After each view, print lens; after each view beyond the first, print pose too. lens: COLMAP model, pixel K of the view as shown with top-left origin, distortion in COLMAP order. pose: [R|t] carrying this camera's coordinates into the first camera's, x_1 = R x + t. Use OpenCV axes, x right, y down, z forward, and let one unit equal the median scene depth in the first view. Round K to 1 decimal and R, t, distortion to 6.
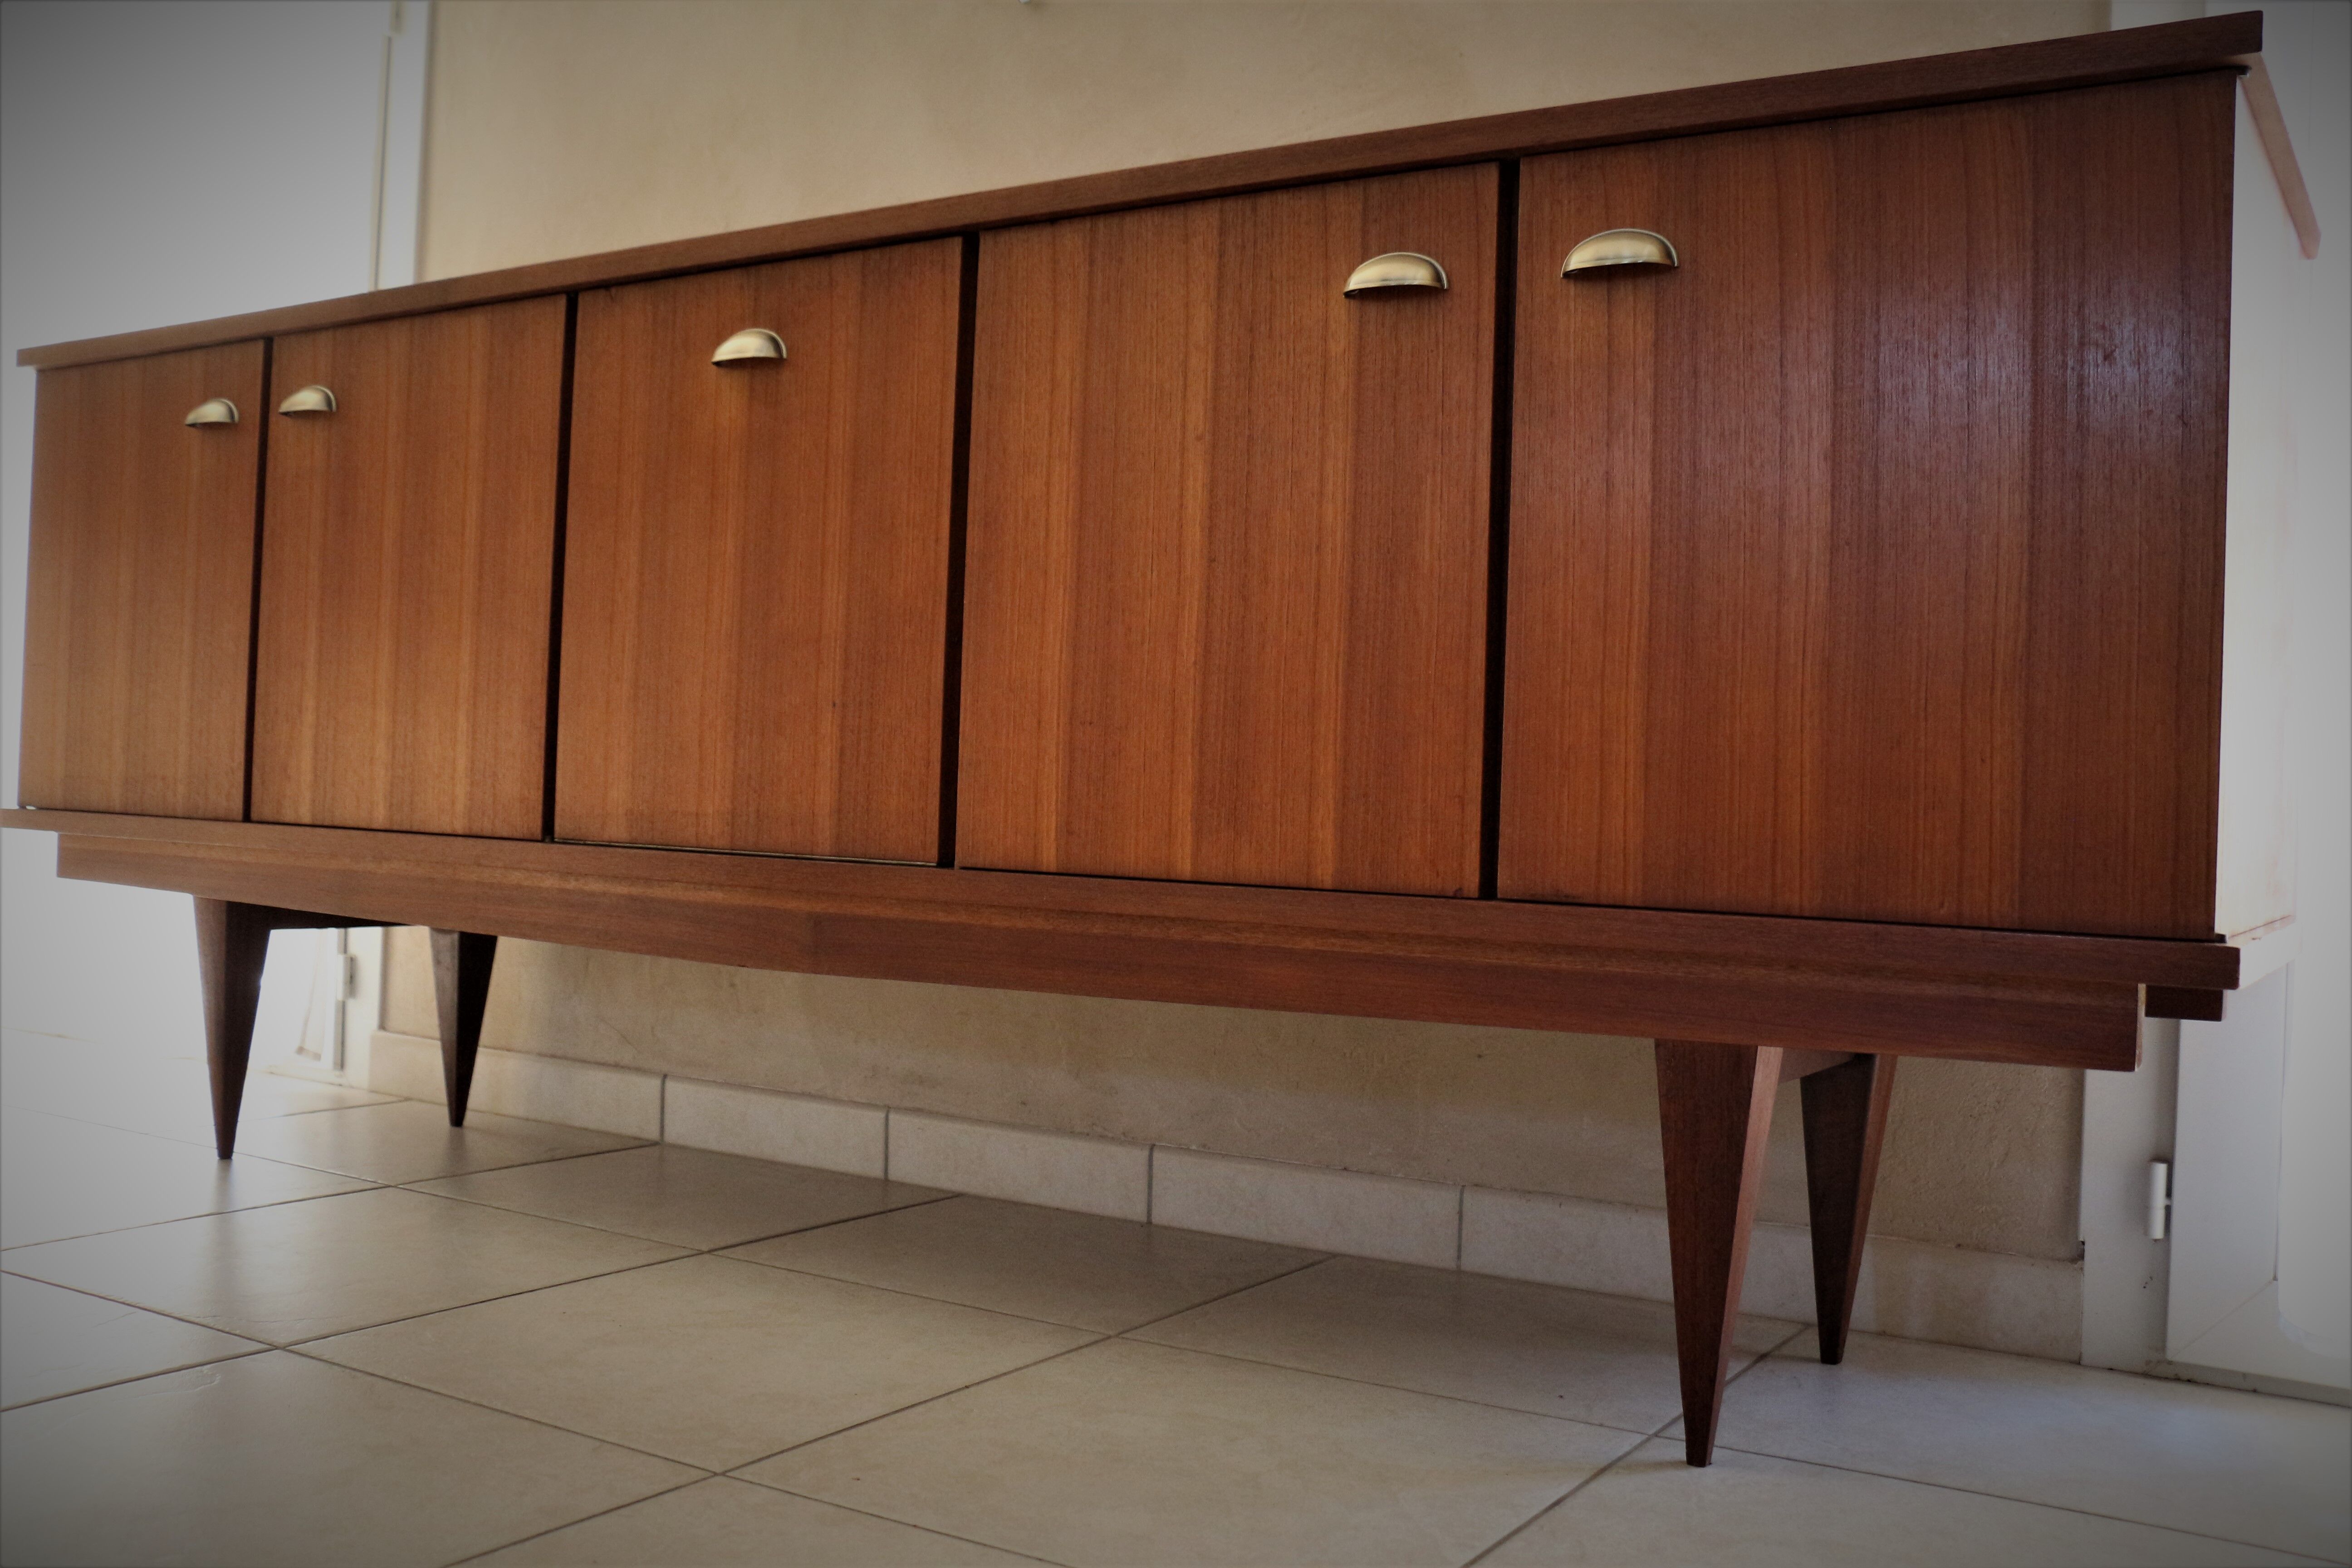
lens RADIAL K [[2162.1, 0, 1176.0], [0, 2162.1, 784.0], [0, 0, 1]] dist [-0.137157, 0.142820]
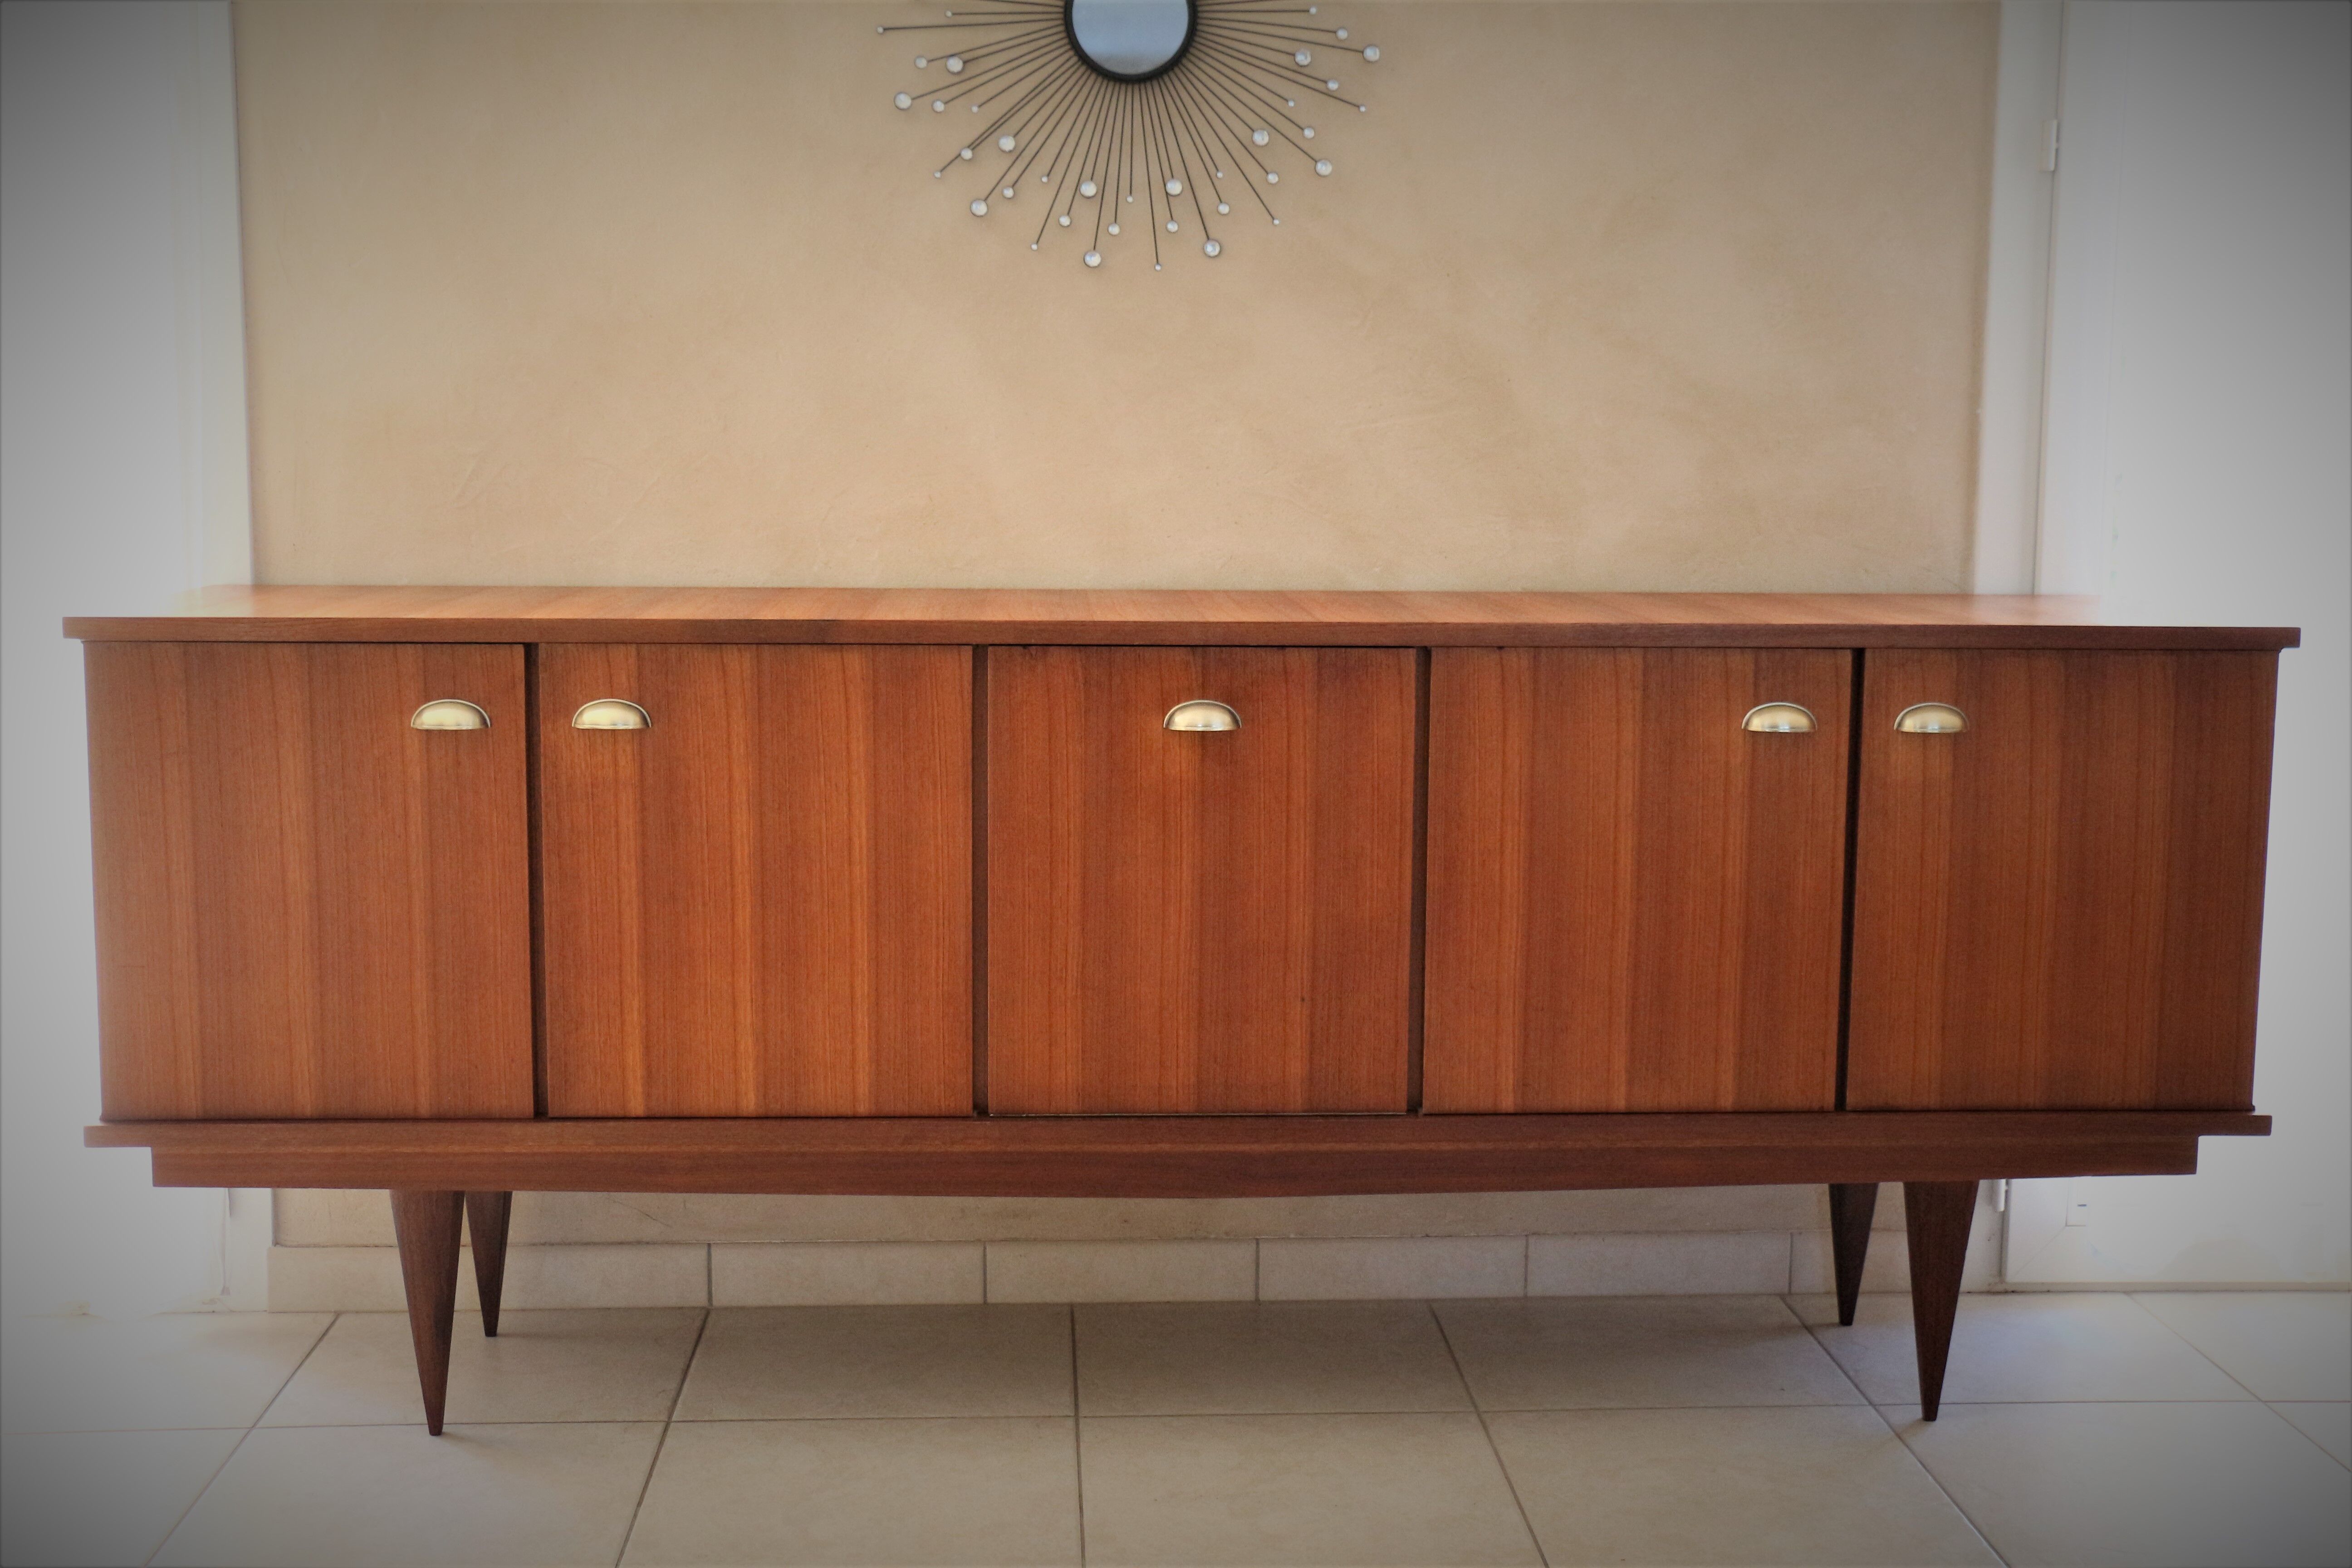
lens RADIAL K [[2773.0, 0, 1176.0], [0, 2773.0, 784.0], [0, 0, 1]] dist [0.002890, 0.023344]
pose [[0.817567, -0.106825, 0.565838, -1.239508], [0.019316, 0.987176, 0.158461, -0.463427], [-0.575509, -0.118622, 0.809146, -0.318348]]
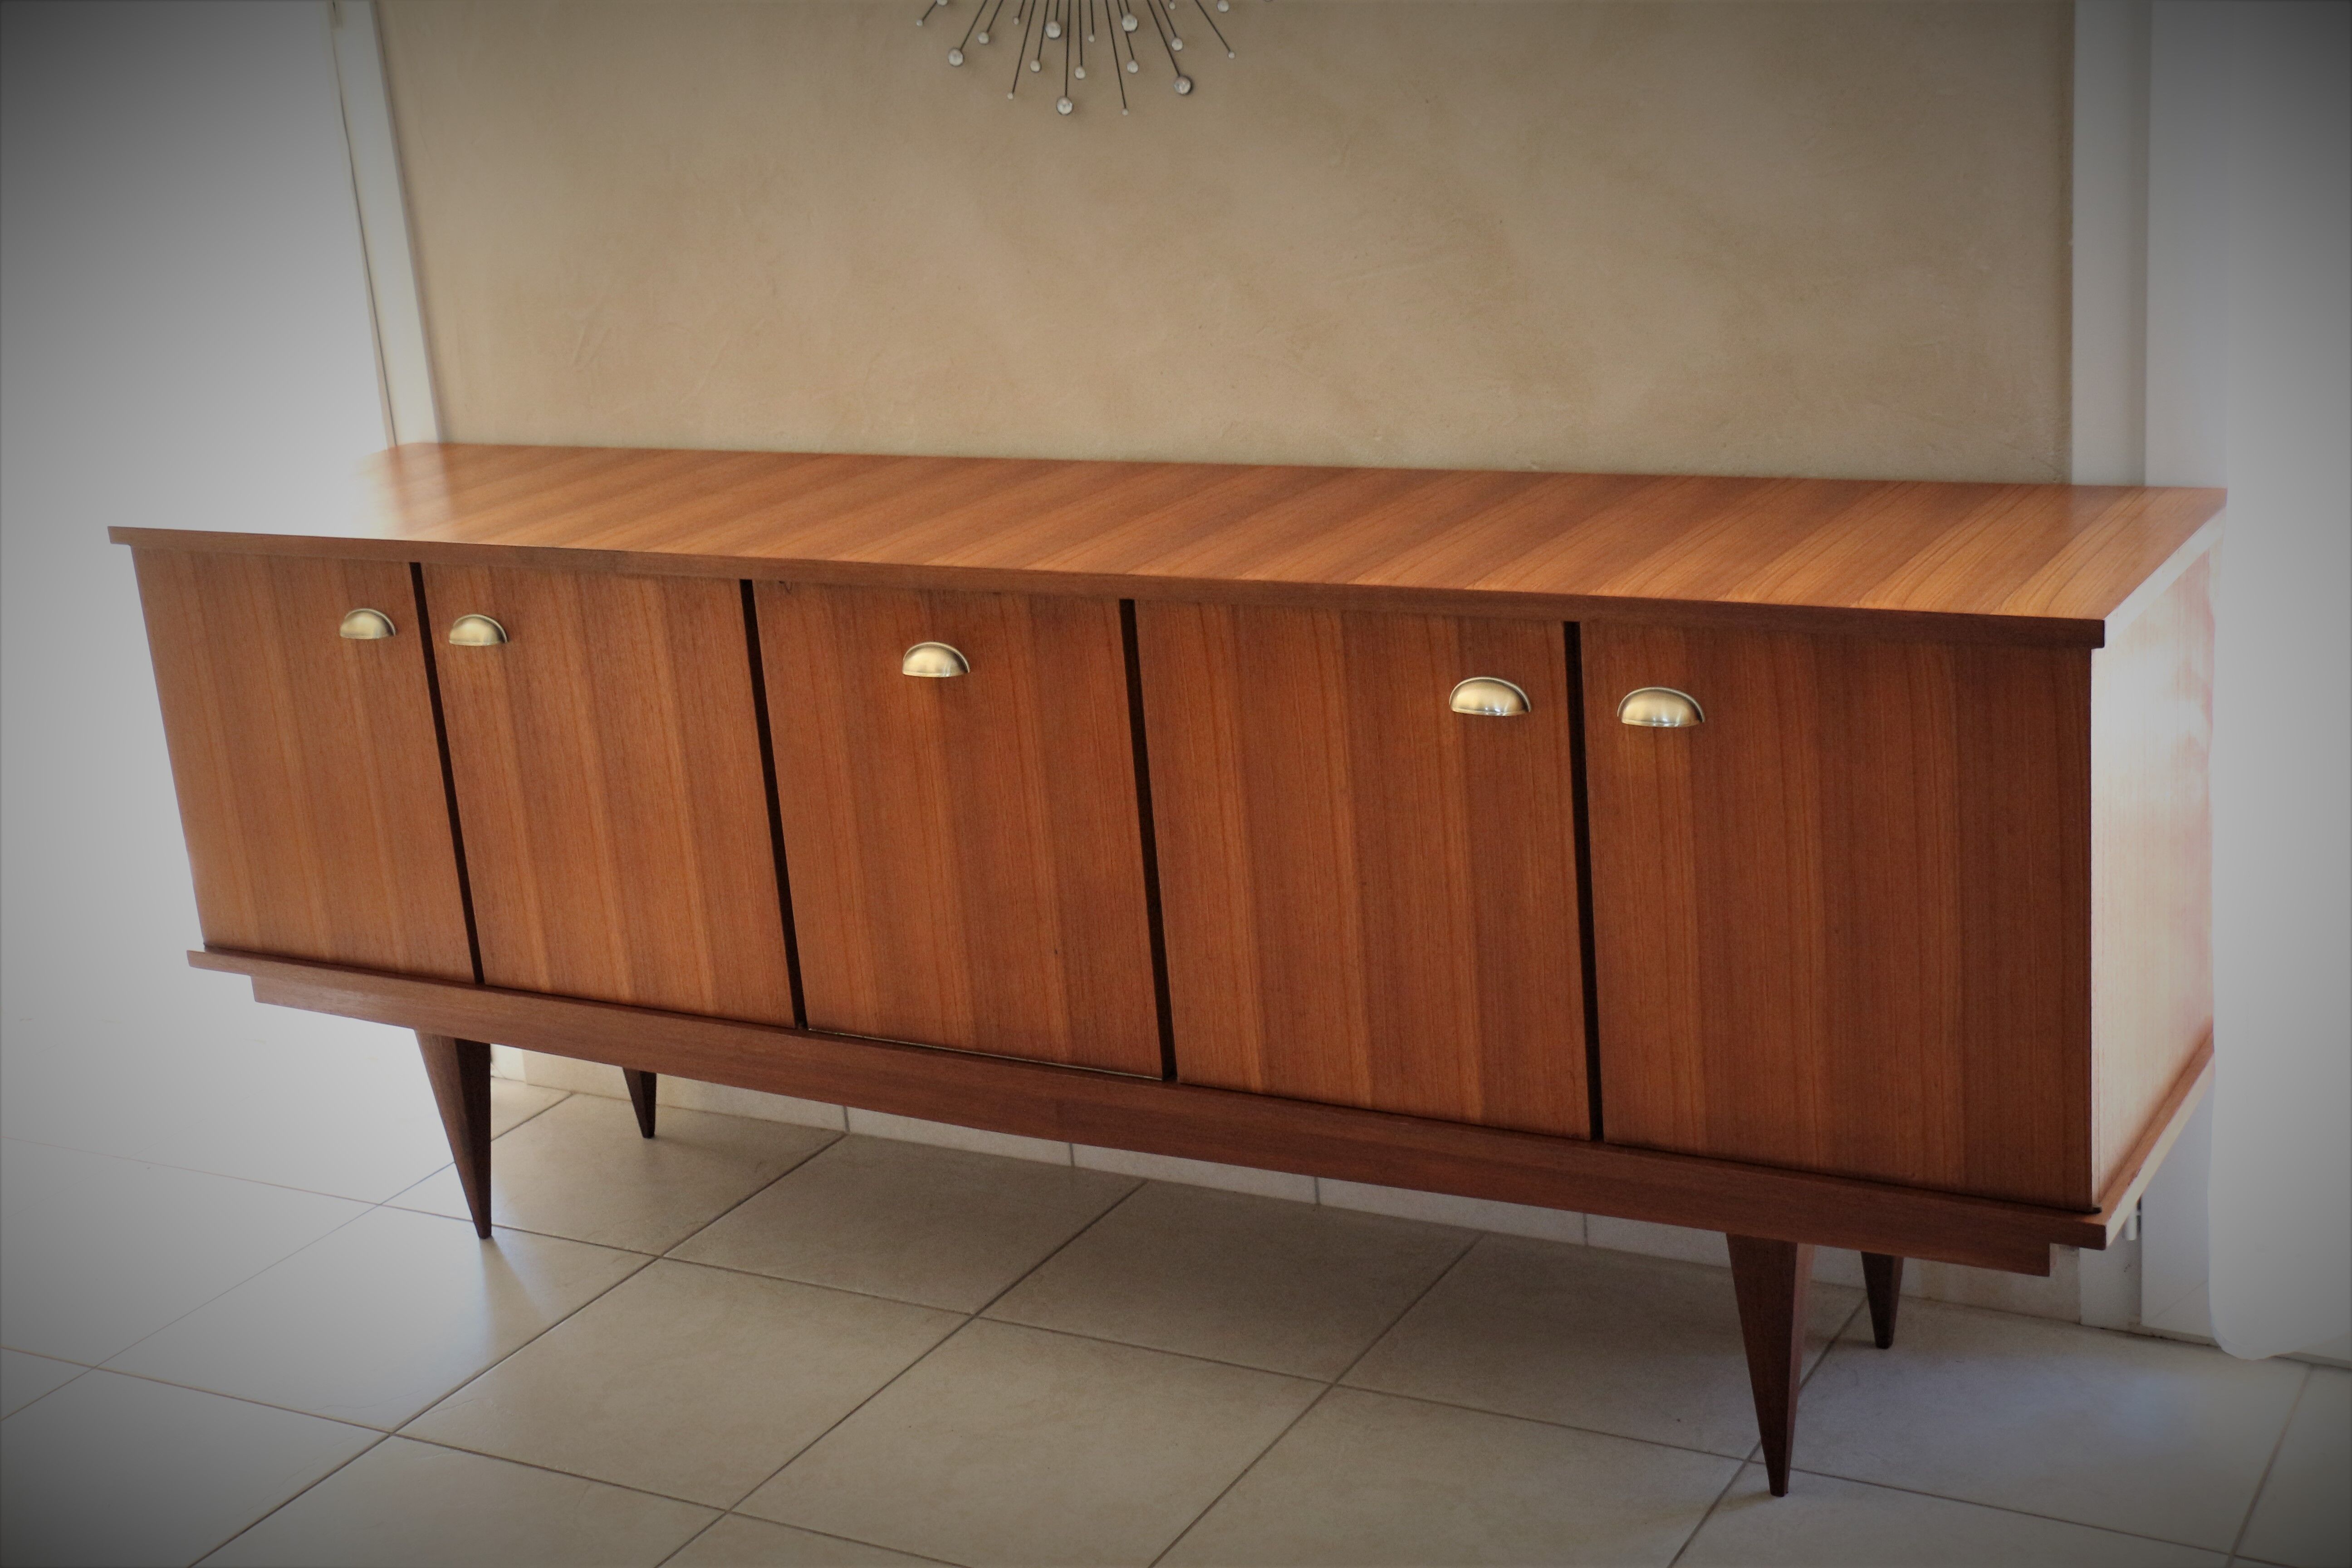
lens RADIAL K [[3088.1, 0, 1162.6], [0, 3088.1, 784.8], [0, 0, 1]] dist [0.031319, 0.074346]
pose [[0.991939, -0.126582, 0.005844, -0.102700], [0.119549, 0.950128, 0.288035, -0.681474], [-0.042013, -0.285014, 0.957602, -0.735418]]
